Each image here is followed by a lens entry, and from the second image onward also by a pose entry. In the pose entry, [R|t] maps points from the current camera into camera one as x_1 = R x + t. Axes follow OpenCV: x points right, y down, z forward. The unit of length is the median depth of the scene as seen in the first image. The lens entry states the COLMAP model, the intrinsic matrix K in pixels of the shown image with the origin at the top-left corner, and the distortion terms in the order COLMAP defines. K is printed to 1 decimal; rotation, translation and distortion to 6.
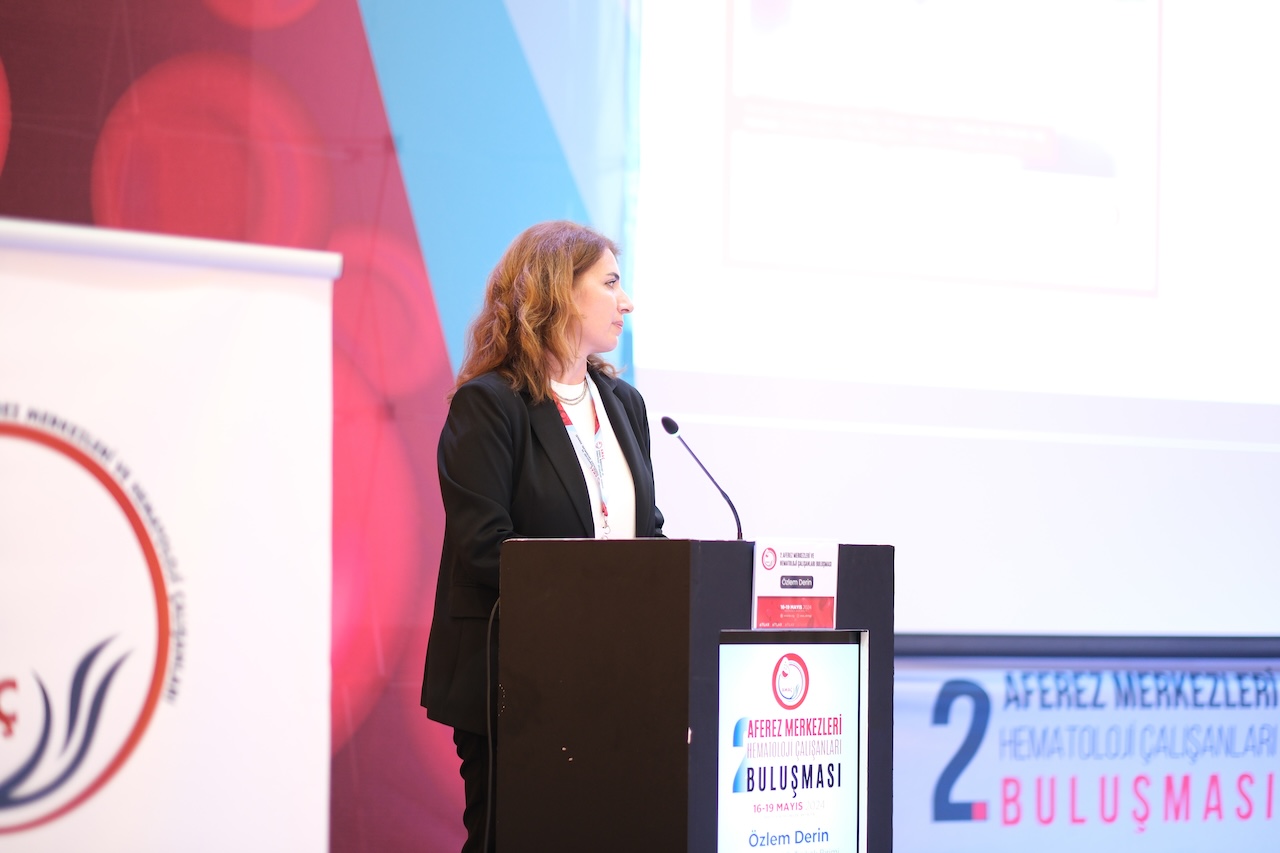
lens RADIAL K [[3153.1, 0, 640.0], [0, 3153.1, 426.5], [0, 0, 1]] dist [0.065064, -0.515621]
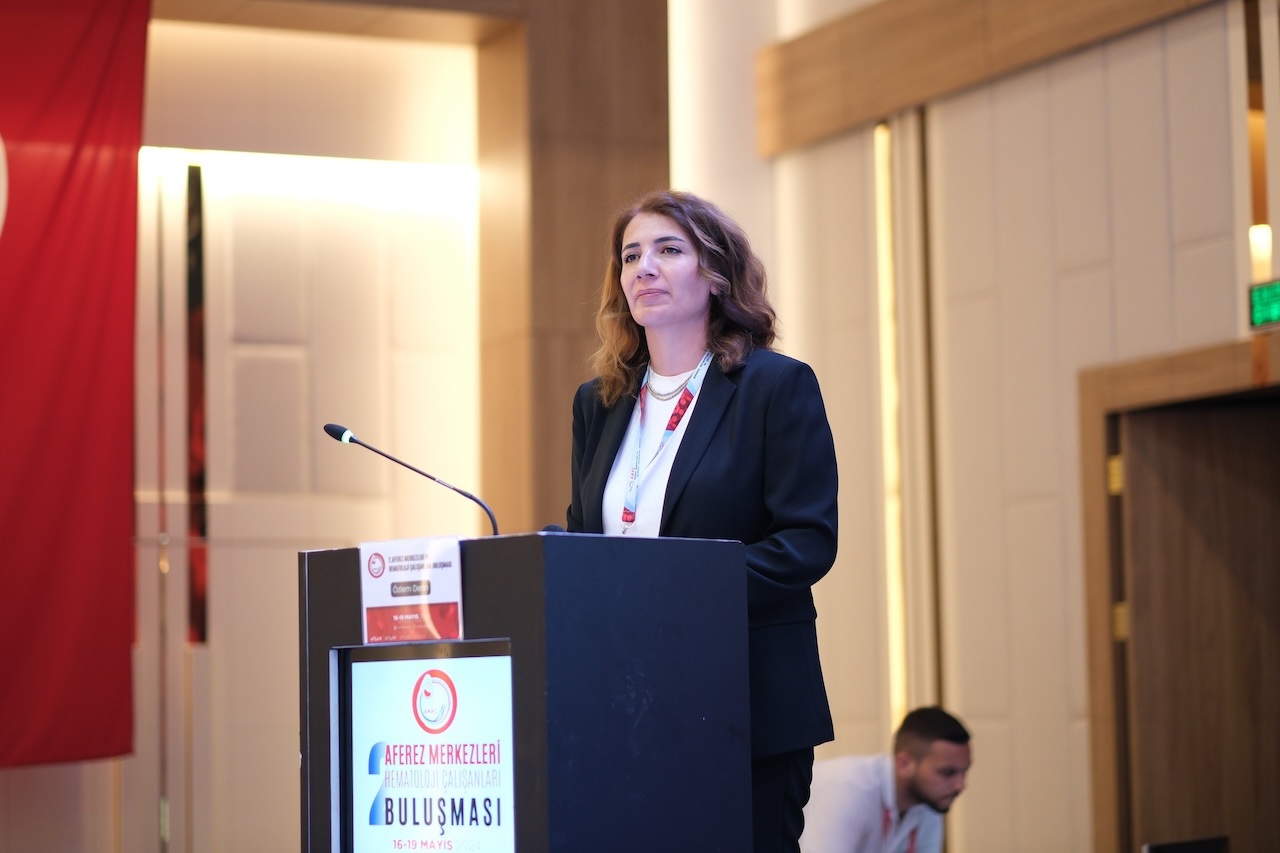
lens RADIAL K [[3153.1, 0, 640.0], [0, 3153.1, 426.5], [0, 0, 1]] dist [0.065064, -0.515621]
pose [[0.001746, -0.104454, -0.994528, 0.930624], [0.073653, 0.991842, -0.104043, 0.100793], [0.997282, -0.073068, 0.009425, 1.058521]]
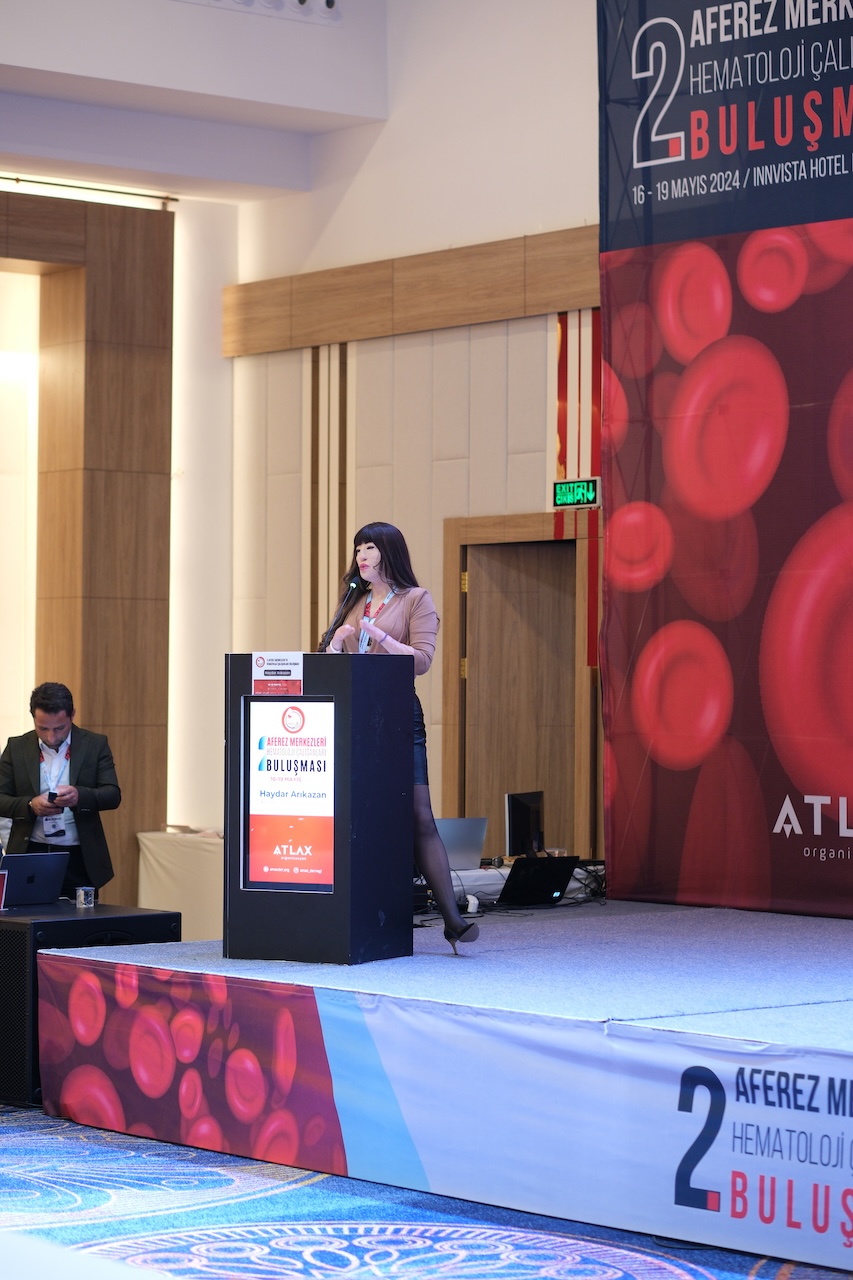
lens RADIAL K [[3153.1, 0, 426.5], [0, 3153.1, 640.0], [0, 0, 1]] dist [0.065064, -0.515621]
pose [[0.217331, -0.028275, -0.975688, 2.124065], [0.049254, 0.998625, -0.017969, 0.069993], [0.974854, -0.044151, 0.218425, 0.633039]]
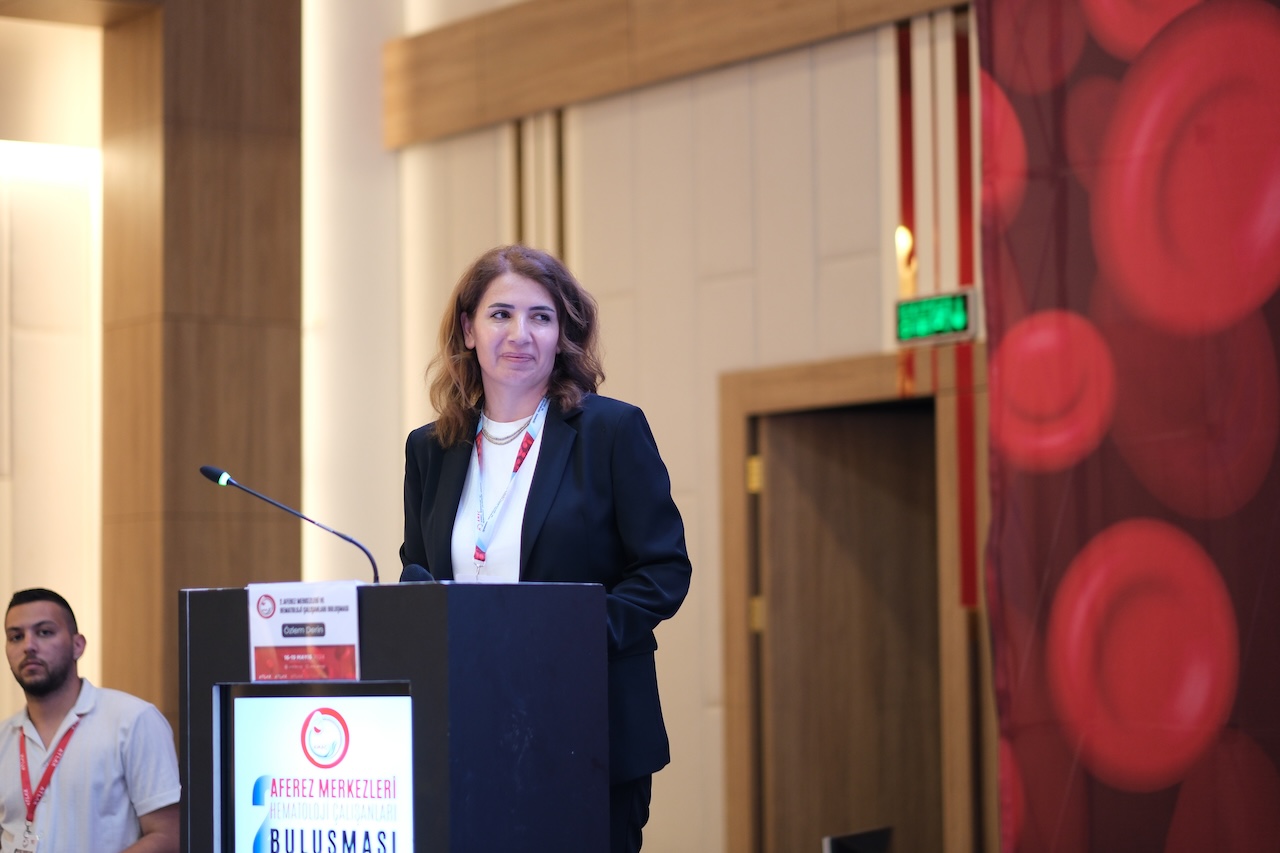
lens RADIAL K [[3153.1, 0, 640.0], [0, 3153.1, 426.5], [0, 0, 1]] dist [0.065064, -0.515621]
pose [[0.179615, -0.083789, -0.980162, 0.976666], [0.069644, 0.994949, -0.072291, 0.063654], [0.981269, -0.055278, 0.184543, 0.929191]]
